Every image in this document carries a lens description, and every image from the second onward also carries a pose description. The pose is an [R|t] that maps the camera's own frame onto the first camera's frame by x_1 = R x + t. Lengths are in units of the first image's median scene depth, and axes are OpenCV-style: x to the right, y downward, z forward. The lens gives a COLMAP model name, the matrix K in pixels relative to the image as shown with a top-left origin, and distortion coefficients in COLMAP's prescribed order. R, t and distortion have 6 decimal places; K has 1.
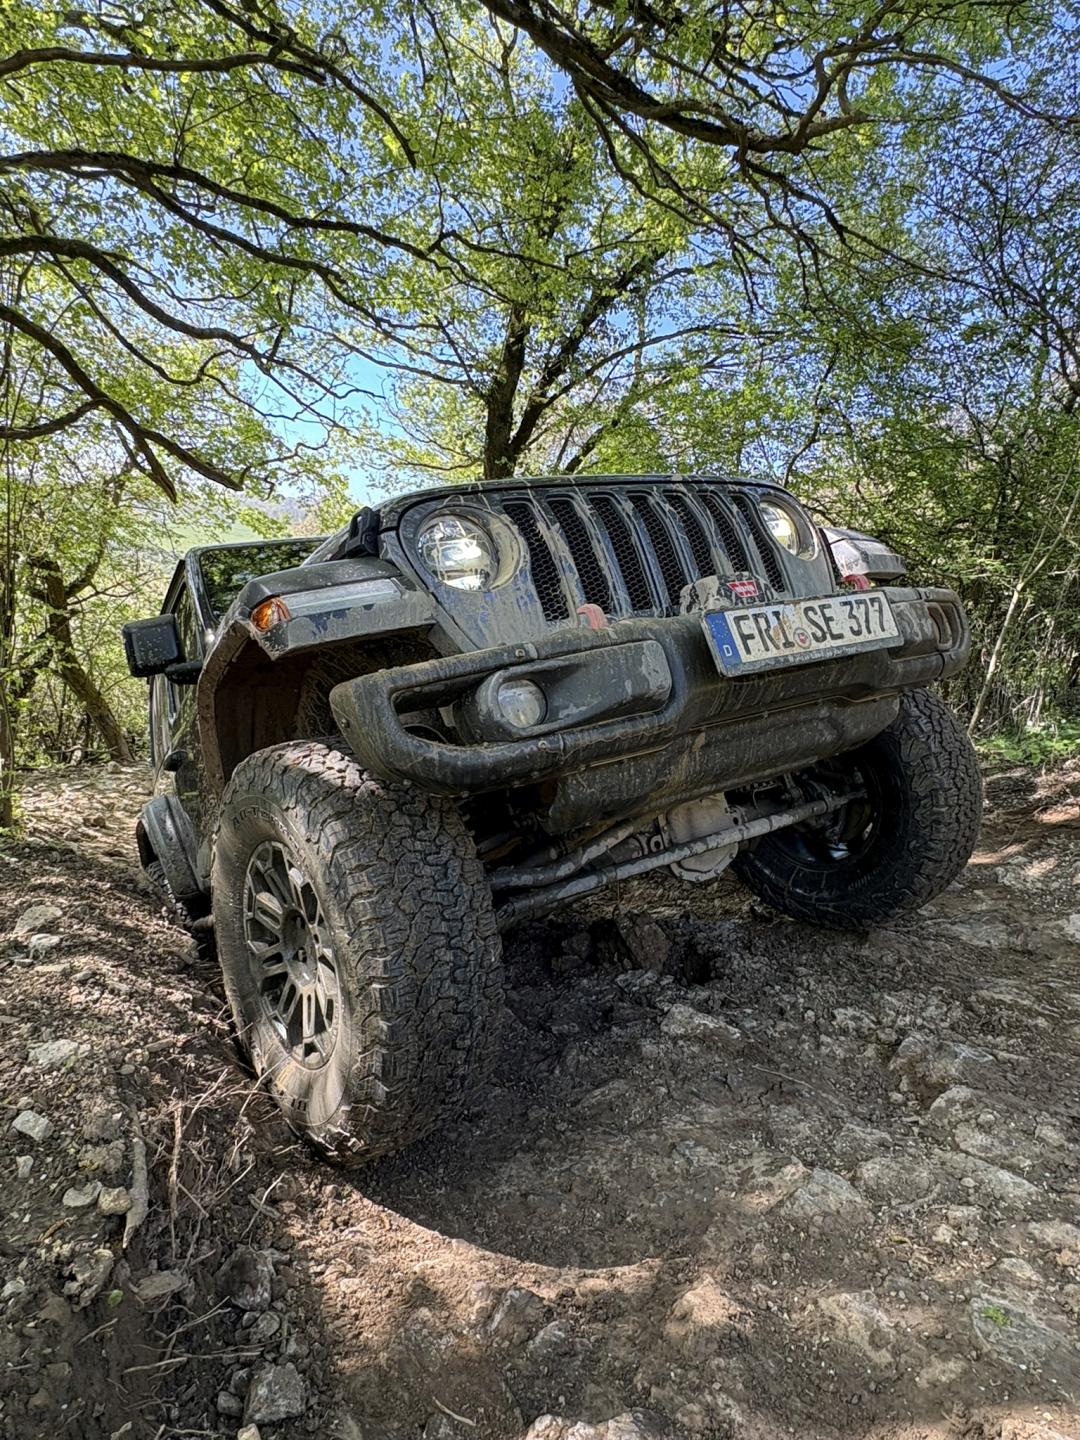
lens RADIAL K [[824.0, 0, 539.9], [0, 824.0, 718.4], [0, 0, 1]] dist [-0.002606, -0.000002]
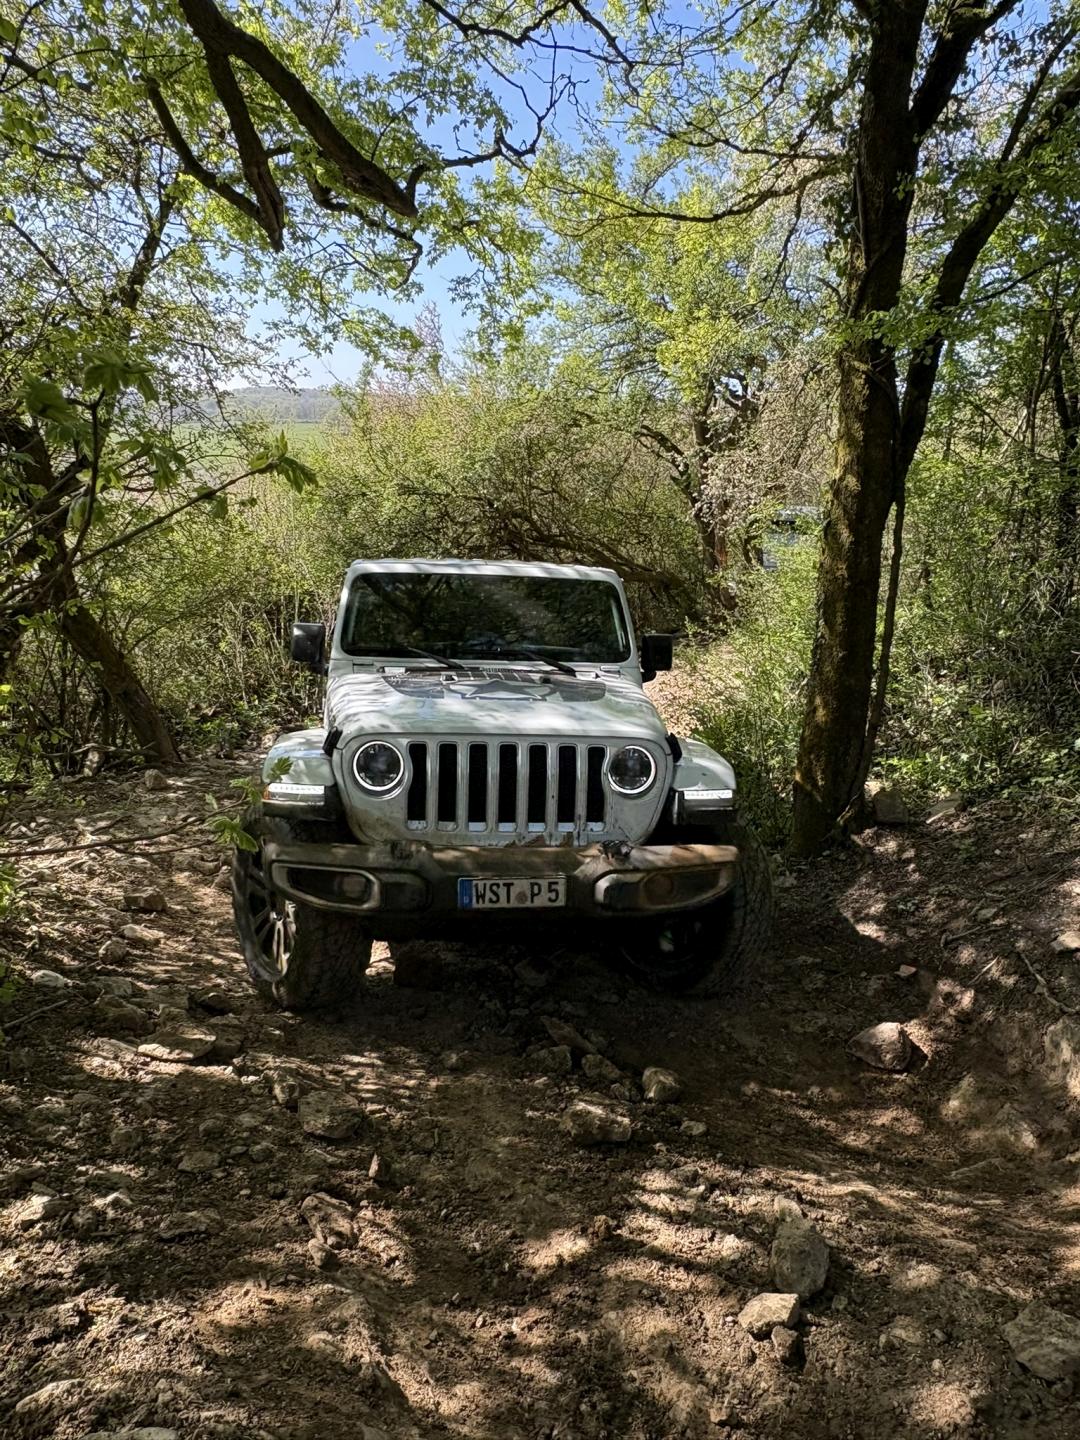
lens RADIAL K [[1047.7, 0, 546.6], [0, 1047.7, 721.2], [0, 0, 1]] dist [-0.002051, 0.004027]
pose [[0.995789, -0.037562, -0.083626, -0.659834], [0.042688, 0.997262, 0.060386, -0.060351], [0.081129, -0.063701, 0.994666, 1.056867]]
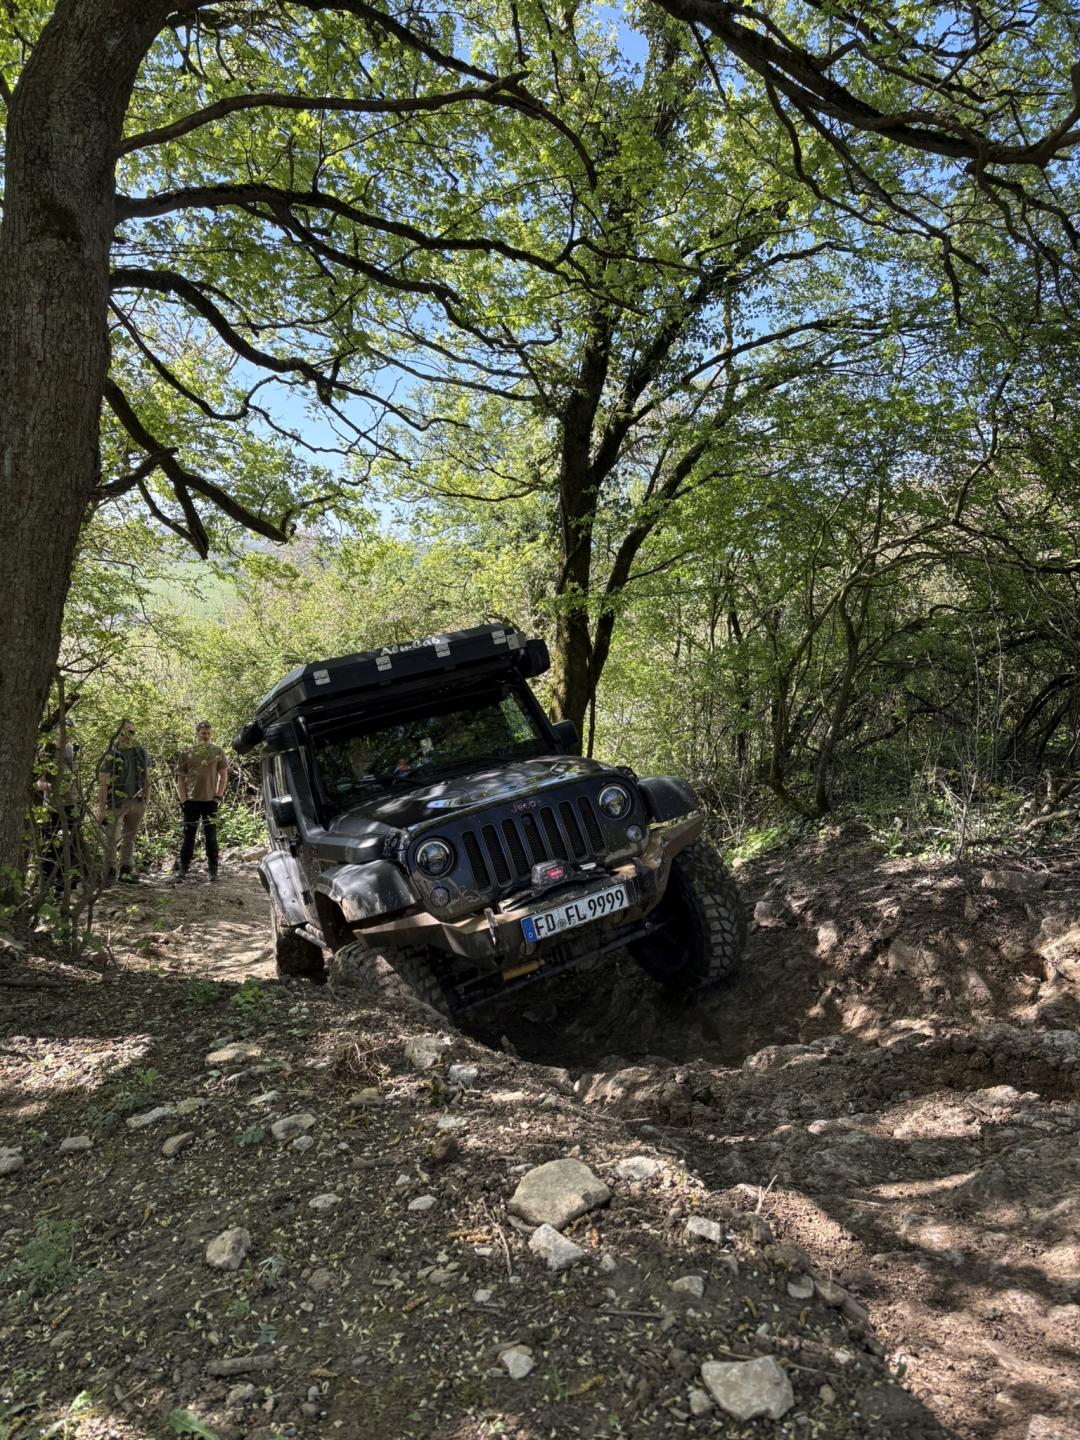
lens RADIAL K [[1076.0, 0, 548.3], [0, 1076.0, 724.7], [0, 0, 1]] dist [0.052182, -0.052607]
pose [[0.998952, -0.042951, 0.015834, -0.331498], [0.043952, 0.996616, -0.069457, -0.020052], [-0.012798, 0.070080, 0.997459, -0.170003]]
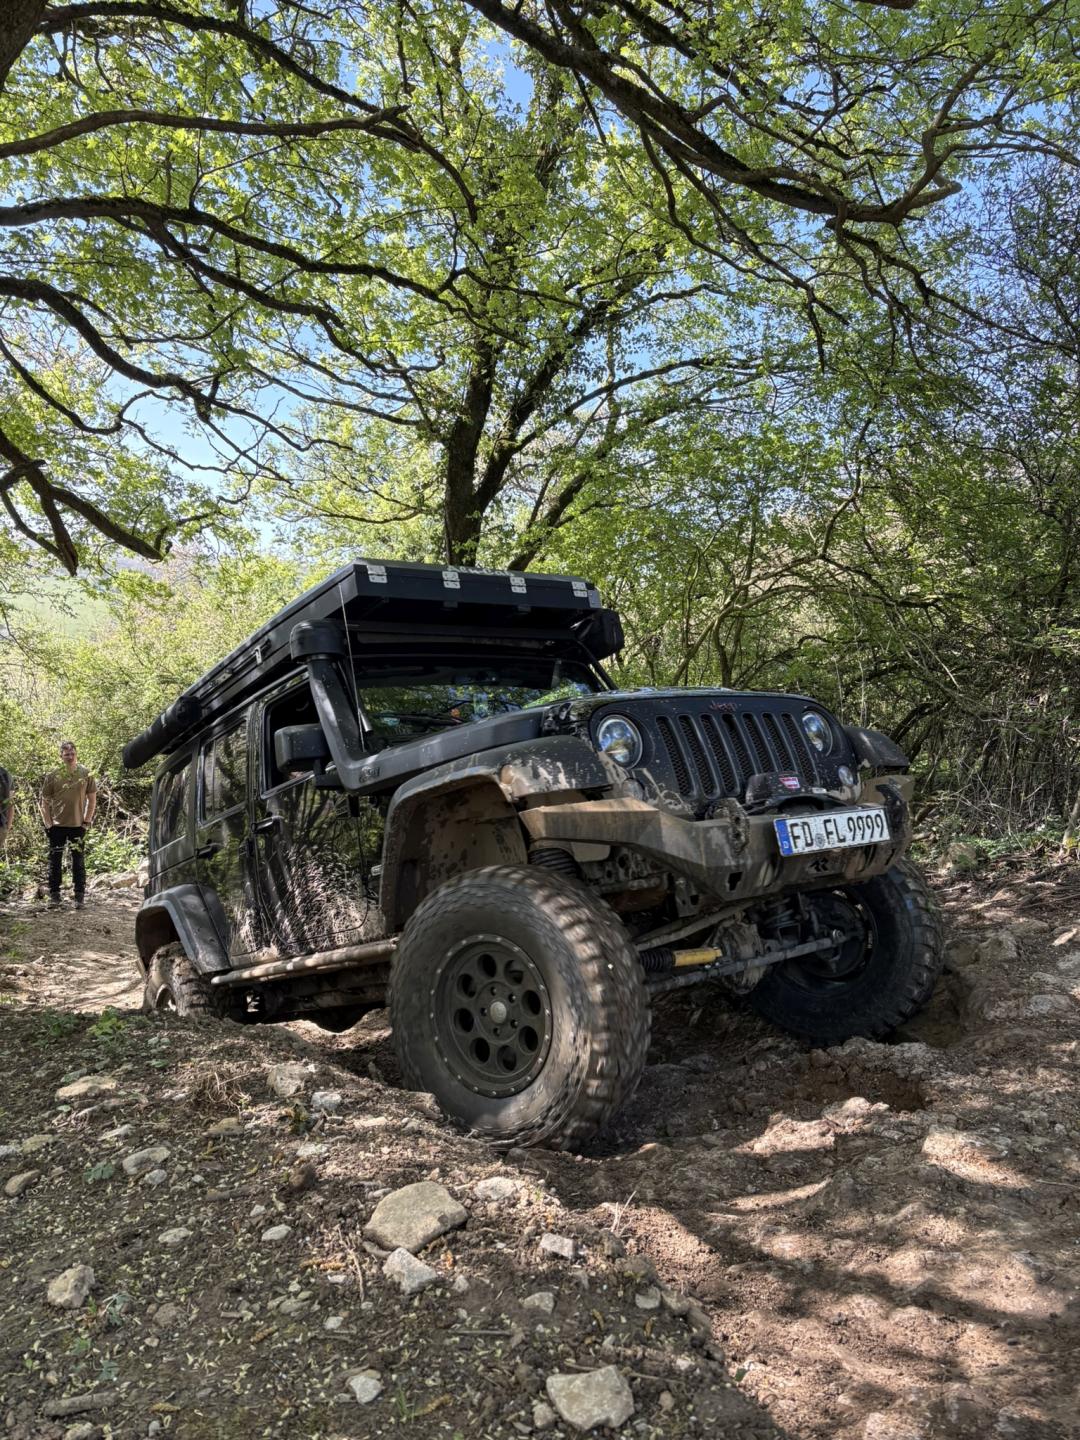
lens RADIAL K [[1076.0, 0, 545.2], [0, 1076.0, 724.4], [0, 0, 1]] dist [0.052182, -0.052607]
pose [[0.992391, -0.034533, 0.118188, -0.318396], [0.044991, 0.995193, -0.086989, -0.019834], [-0.114616, 0.091644, 0.989174, -0.182928]]
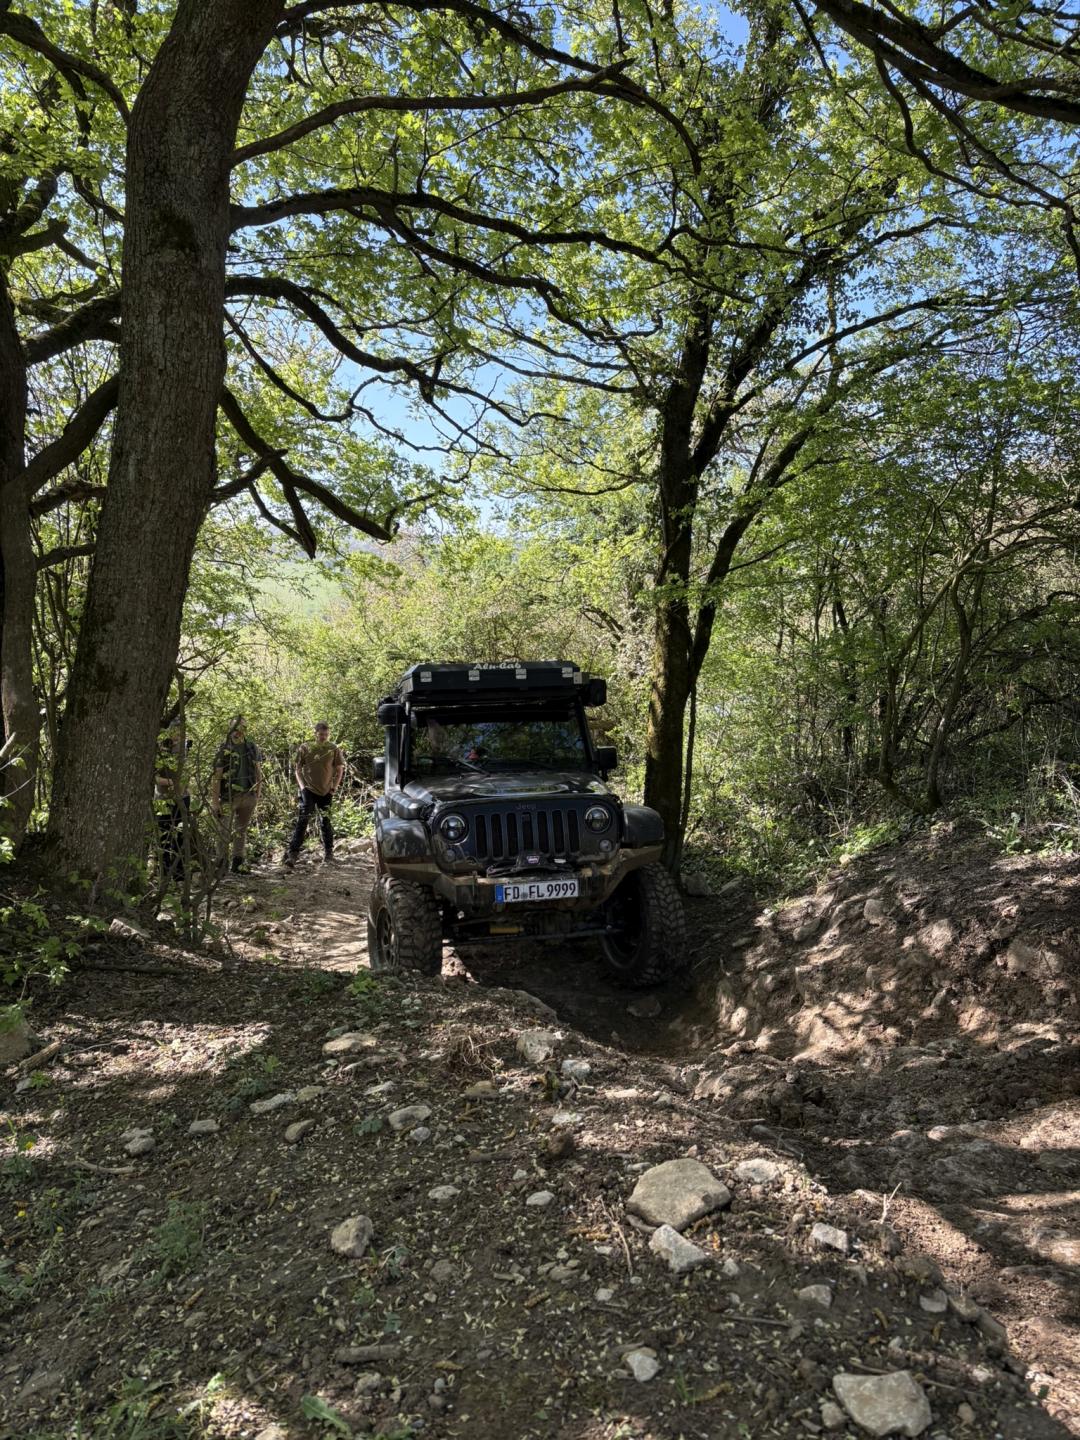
lens RADIAL K [[1076.0, 0, 548.0], [0, 1076.0, 721.9], [0, 0, 1]] dist [0.052182, -0.052607]
pose [[0.996089, -0.047350, -0.074592, -0.341009], [0.042131, 0.996653, -0.070050, -0.021366], [0.077660, 0.066633, 0.994751, -0.165684]]
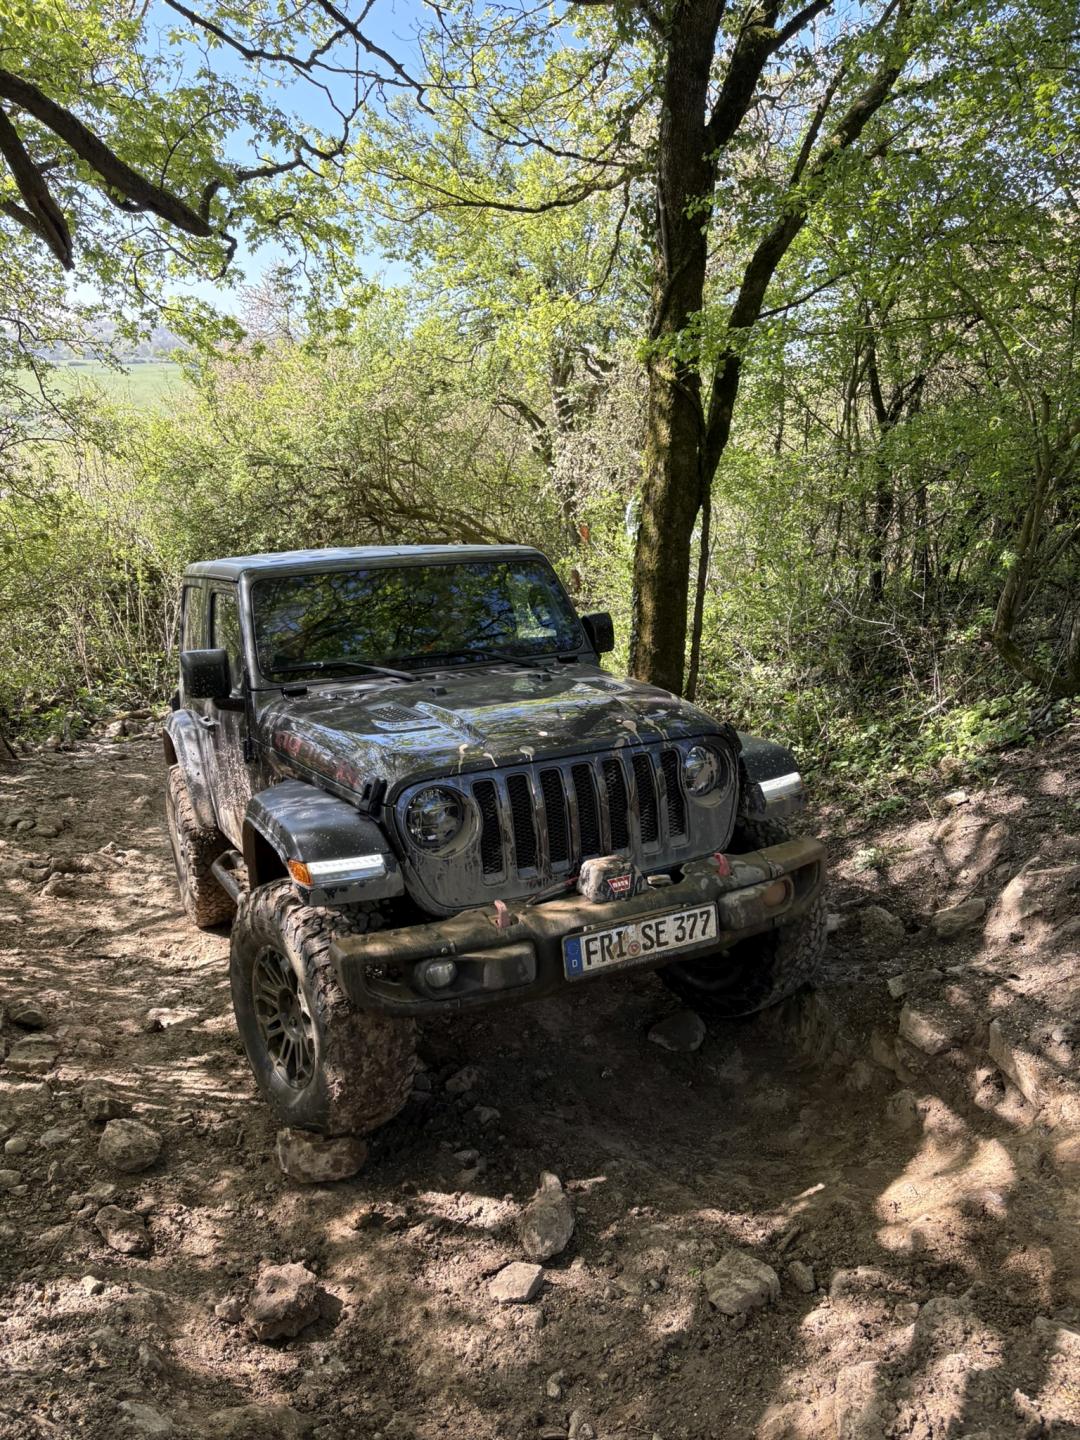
lens RADIAL K [[1076.0, 0, 550.7], [0, 1076.0, 722.2], [0, 0, 1]] dist [0.052182, -0.052607]
pose [[0.997982, -0.060538, 0.019148, -0.519378], [0.058187, 0.992683, 0.105803, -0.143956], [-0.025413, -0.104476, 0.994203, 0.926408]]
